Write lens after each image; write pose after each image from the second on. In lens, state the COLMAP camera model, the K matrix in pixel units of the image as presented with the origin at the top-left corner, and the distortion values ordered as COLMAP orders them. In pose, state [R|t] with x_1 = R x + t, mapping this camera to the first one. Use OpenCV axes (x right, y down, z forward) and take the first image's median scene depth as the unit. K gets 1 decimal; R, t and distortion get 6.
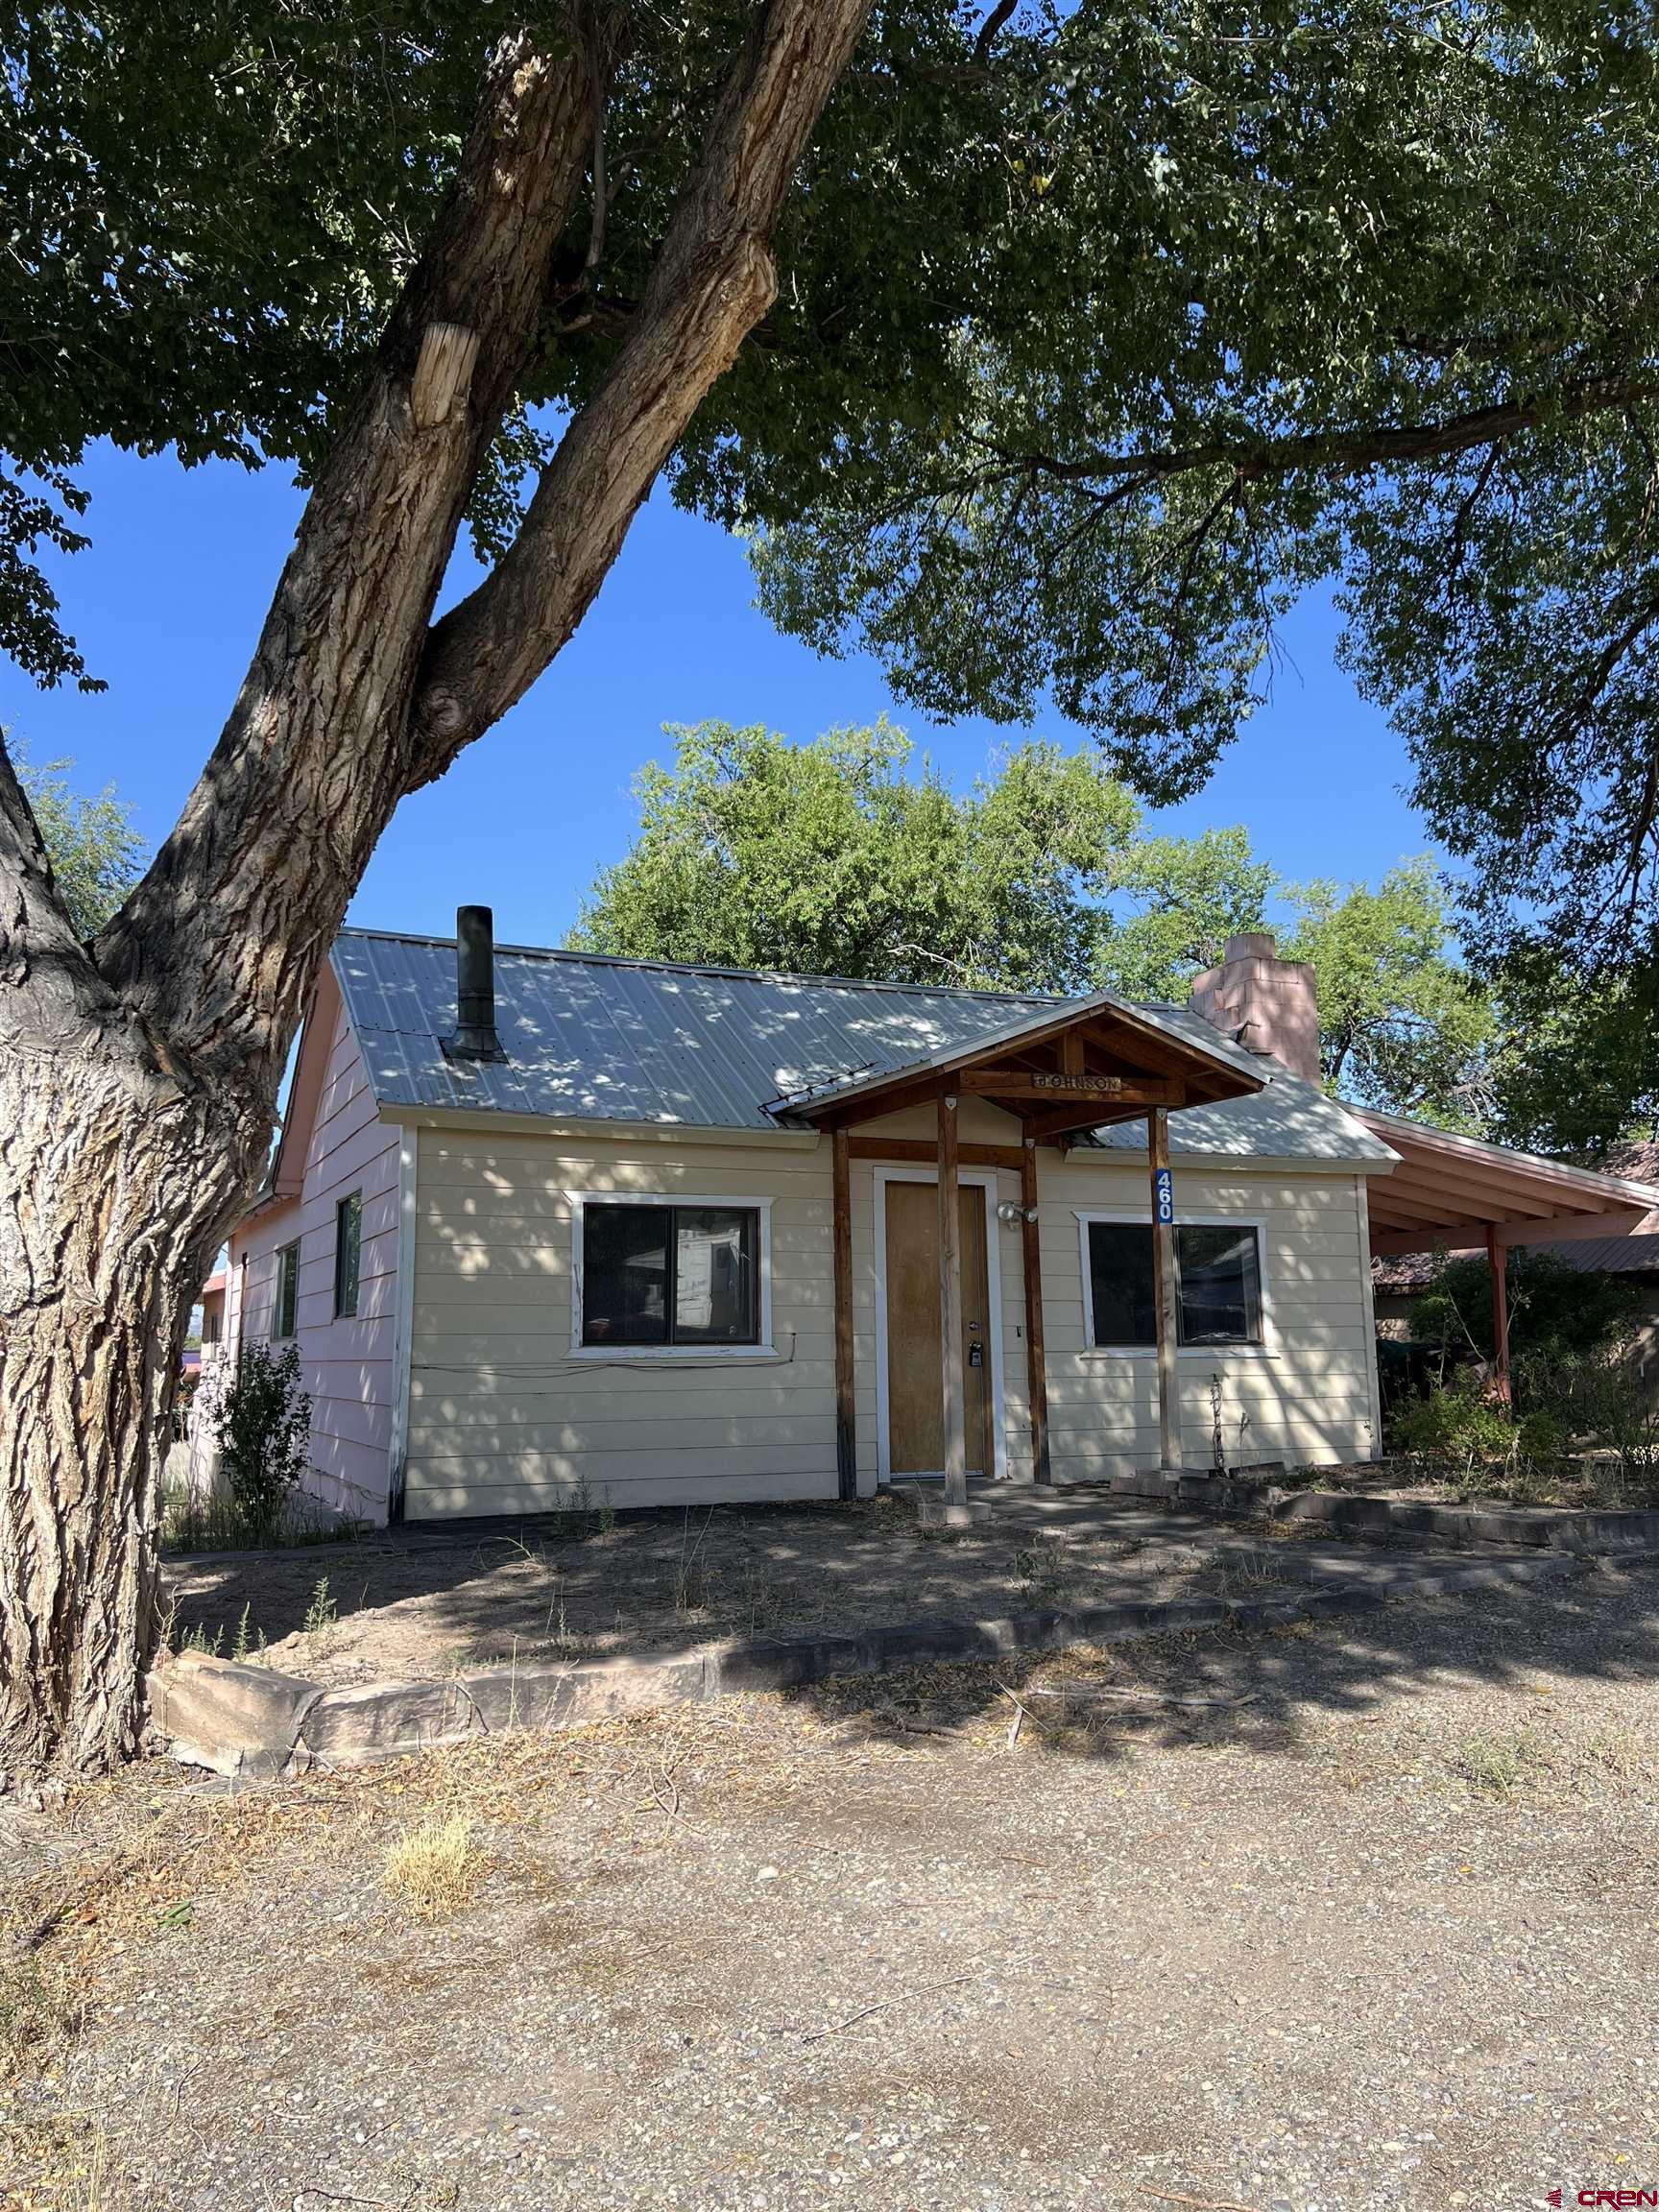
lens RADIAL K [[1673.9, 0, 833.1], [0, 1673.9, 1123.8], [0, 0, 1]] dist [0.055978, -0.061676]
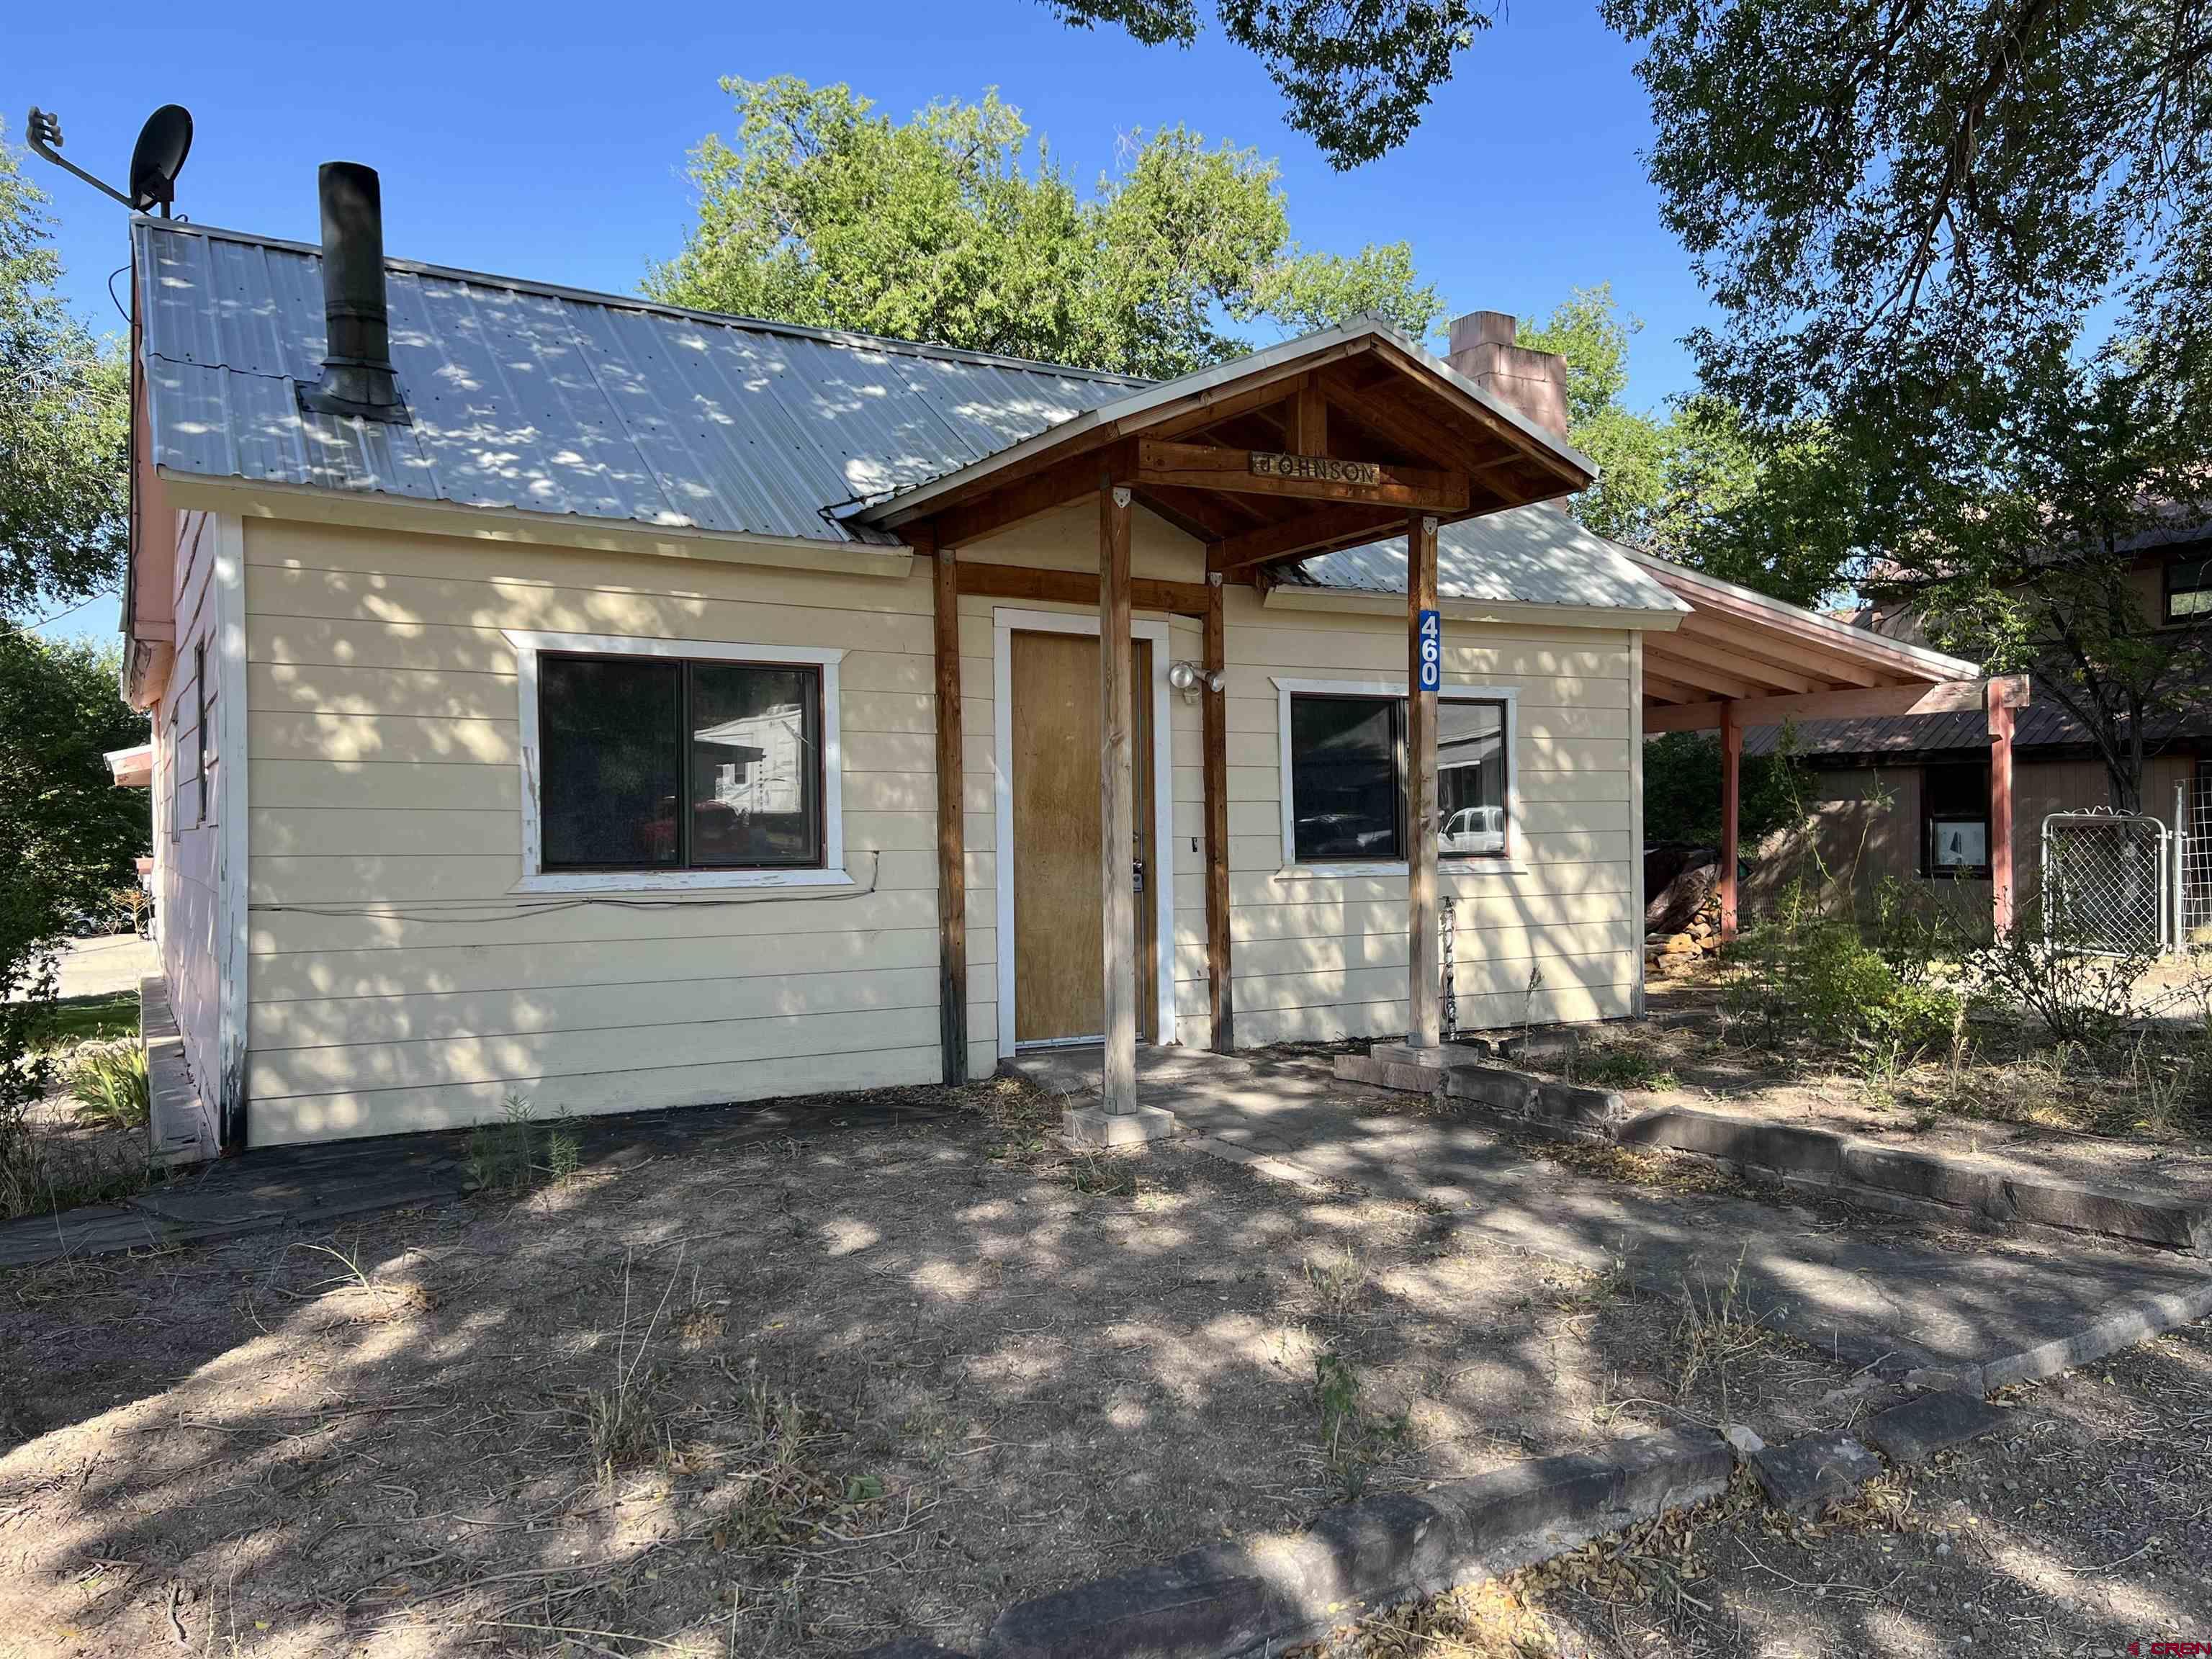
lens RADIAL K [[1673.9, 0, 1121.2], [0, 1673.9, 866.3], [0, 0, 1]] dist [0.055978, -0.061676]
pose [[0.993861, -0.002058, 0.110621, 0.000127], [-0.015244, 0.987743, 0.155341, 0.021503], [-0.109585, -0.156073, 0.981648, 0.284315]]
